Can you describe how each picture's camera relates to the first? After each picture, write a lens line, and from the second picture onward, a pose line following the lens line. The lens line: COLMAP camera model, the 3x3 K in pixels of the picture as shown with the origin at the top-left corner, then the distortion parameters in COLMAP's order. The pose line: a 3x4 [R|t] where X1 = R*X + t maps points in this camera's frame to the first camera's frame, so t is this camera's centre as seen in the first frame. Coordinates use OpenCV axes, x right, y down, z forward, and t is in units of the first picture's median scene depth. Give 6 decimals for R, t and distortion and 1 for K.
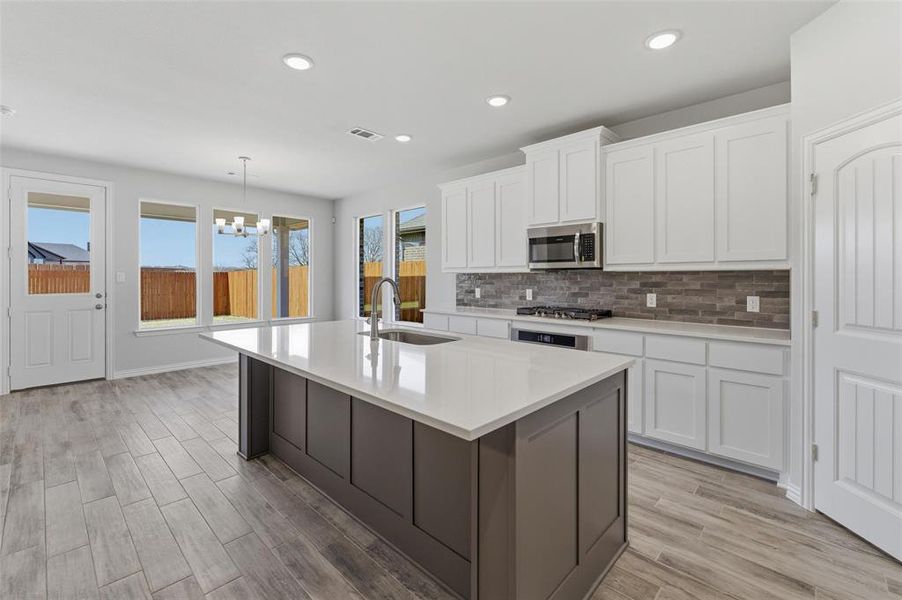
lens RADIAL K [[391.3, 0, 451.3], [0, 391.3, 278.5], [0, 0, 1]] dist [-0.000580, 0.000100]
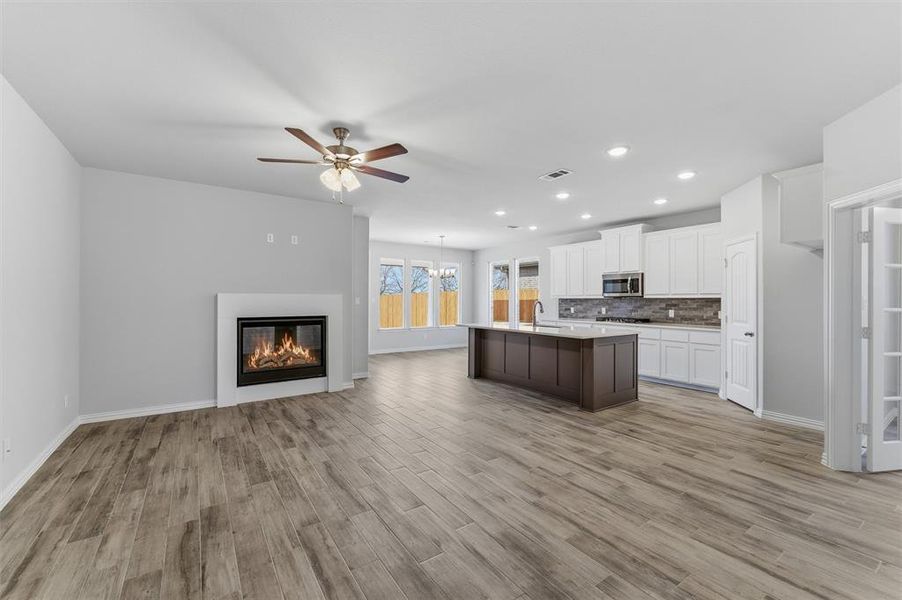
lens RADIAL K [[368.4, 0, 451.0], [0, 368.4, 300.0], [0, 0, 1]] dist [0.000266, -0.000292]
pose [[0.976651, 0.002562, -0.214816, -0.141709], [-0.003529, 0.999985, -0.004117, 0.001873], [0.214803, 0.004778, 0.976646, -0.935682]]
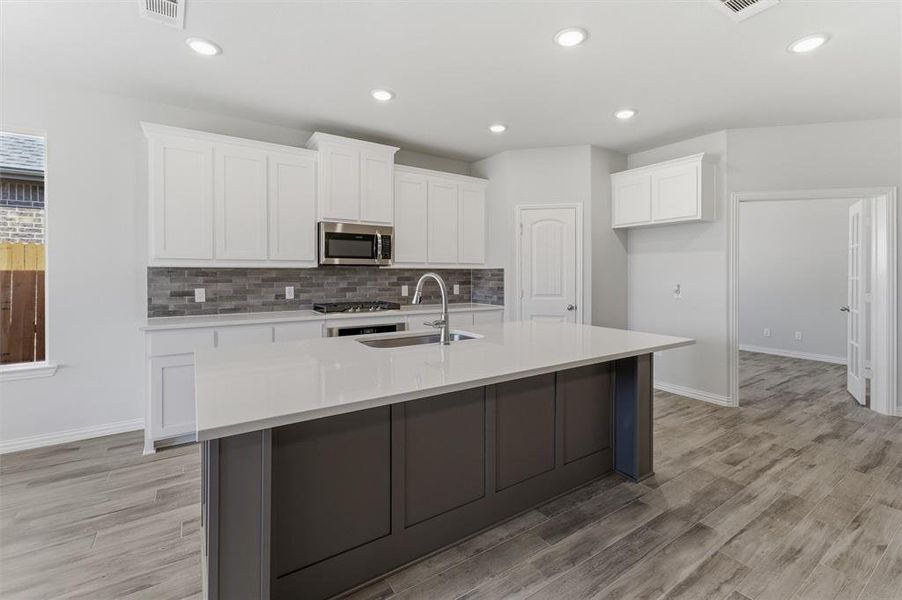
lens RADIAL K [[391.3, 0, 451.3], [0, 391.3, 278.5], [0, 0, 1]] dist [-0.000580, 0.000100]
pose [[0.226961, -0.012711, 0.973821, -0.711839], [0.001985, 0.999919, 0.012590, -0.001611], [-0.973902, -0.000925, 0.226968, 0.532400]]
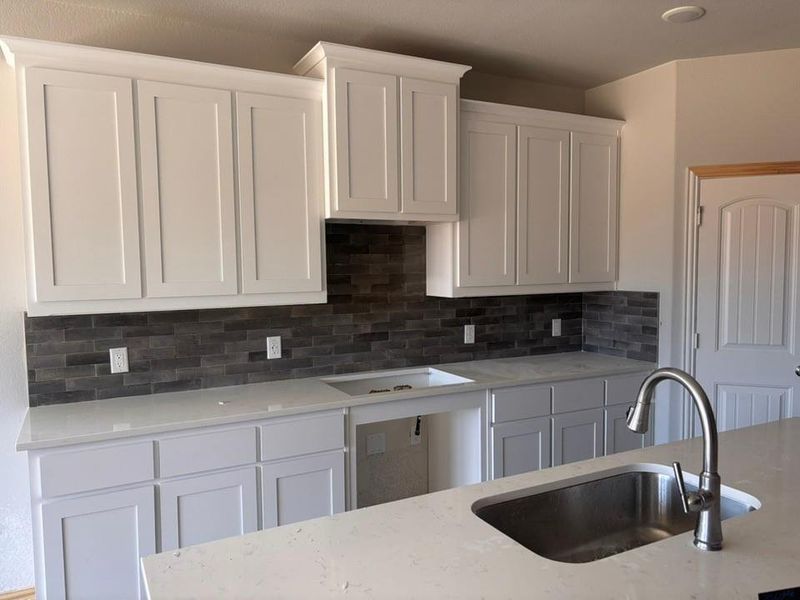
lens RADIAL K [[594.6, 0, 400.0], [0, 594.6, 300.0], [0, 0, 1]] dist [0.005880, -0.001046]
pose [[0.313600, -0.068898, 0.947052, -0.536871], [0.010656, 0.997557, 0.069044, -0.080736], [-0.949495, -0.011560, 0.313568, 0.756482]]
